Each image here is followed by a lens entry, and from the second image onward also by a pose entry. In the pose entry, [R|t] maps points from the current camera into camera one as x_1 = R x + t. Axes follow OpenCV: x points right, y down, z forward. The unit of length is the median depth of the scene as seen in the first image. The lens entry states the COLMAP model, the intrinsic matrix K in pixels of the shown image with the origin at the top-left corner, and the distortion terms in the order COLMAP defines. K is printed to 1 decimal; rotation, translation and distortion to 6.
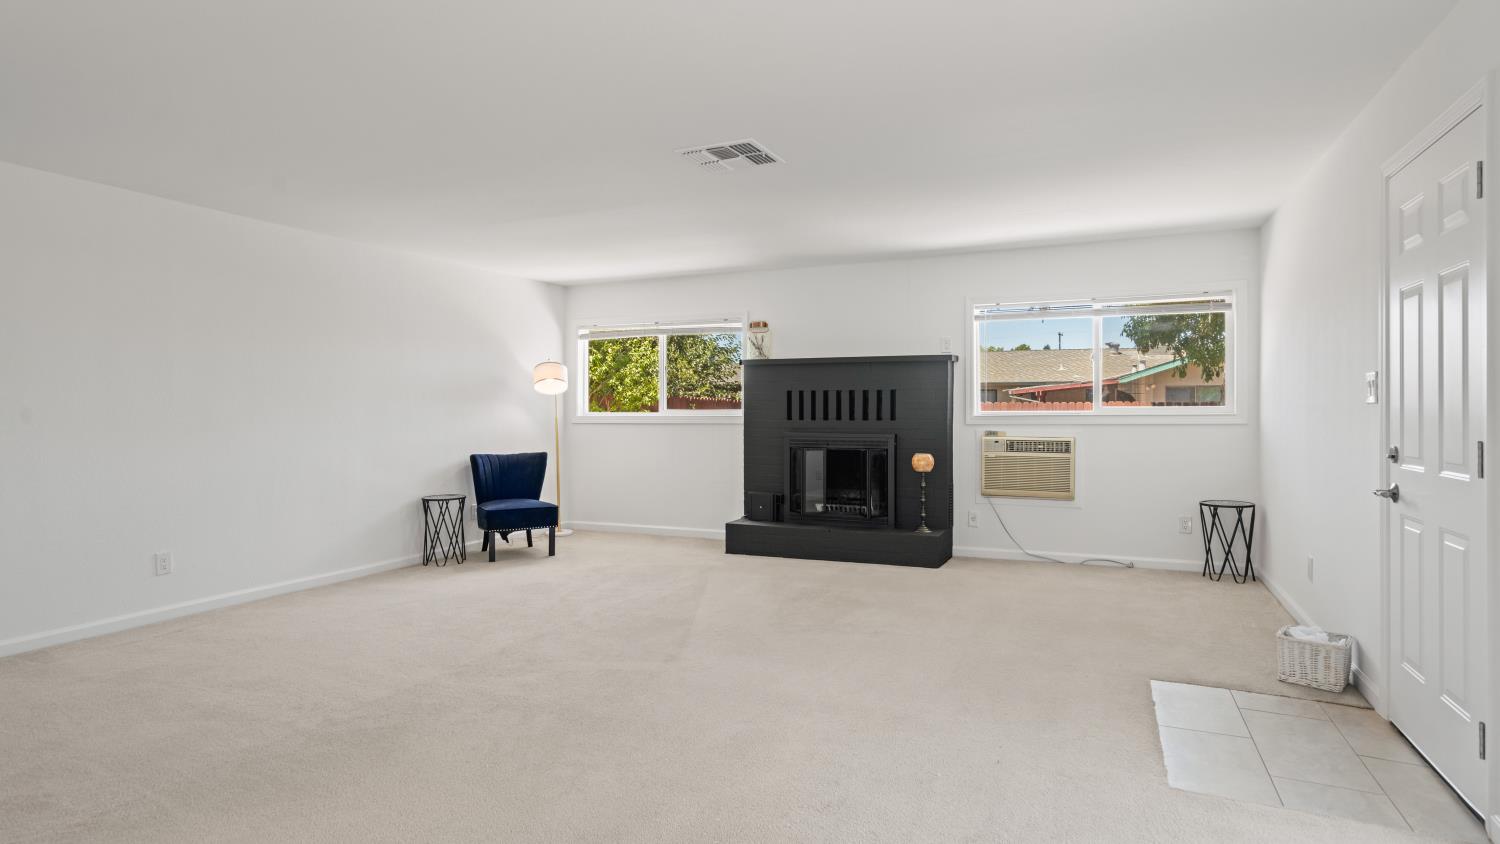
lens RADIAL K [[806.0, 0, 748.4], [0, 806.0, 410.8], [0, 0, 1]] dist [0.002420, 0.000304]
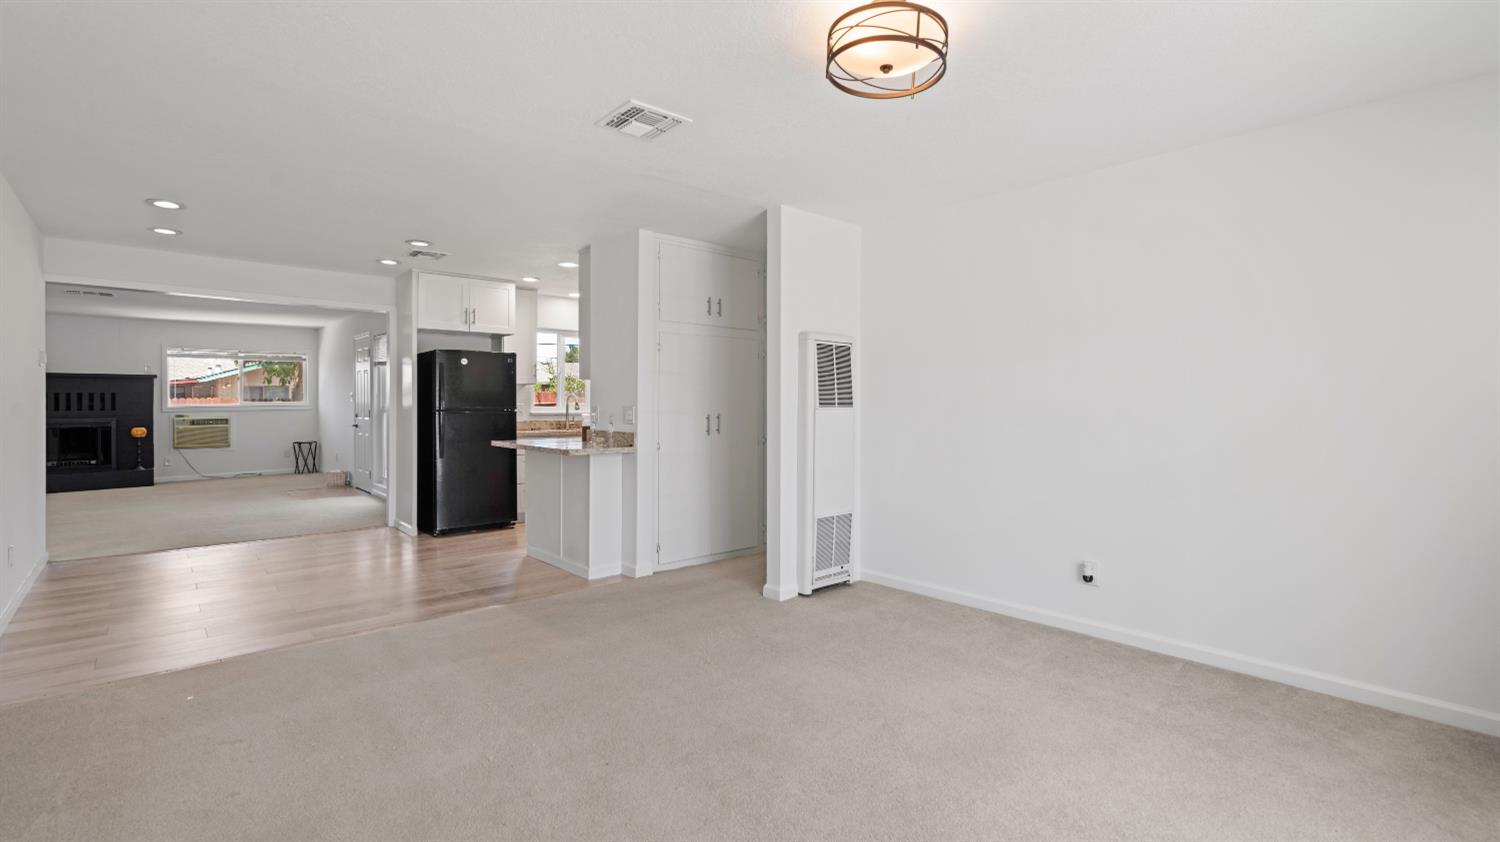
lens RADIAL K [[681.1, 0, 748.0], [0, 681.1, 408.1], [0, 0, 1]] dist [-0.000049, 0.000365]
pose [[0.420788, -0.010240, 0.907101, -0.625944], [0.006194, 0.999945, 0.008415, 0.003593], [-0.907138, 0.002078, 0.420828, -0.953030]]
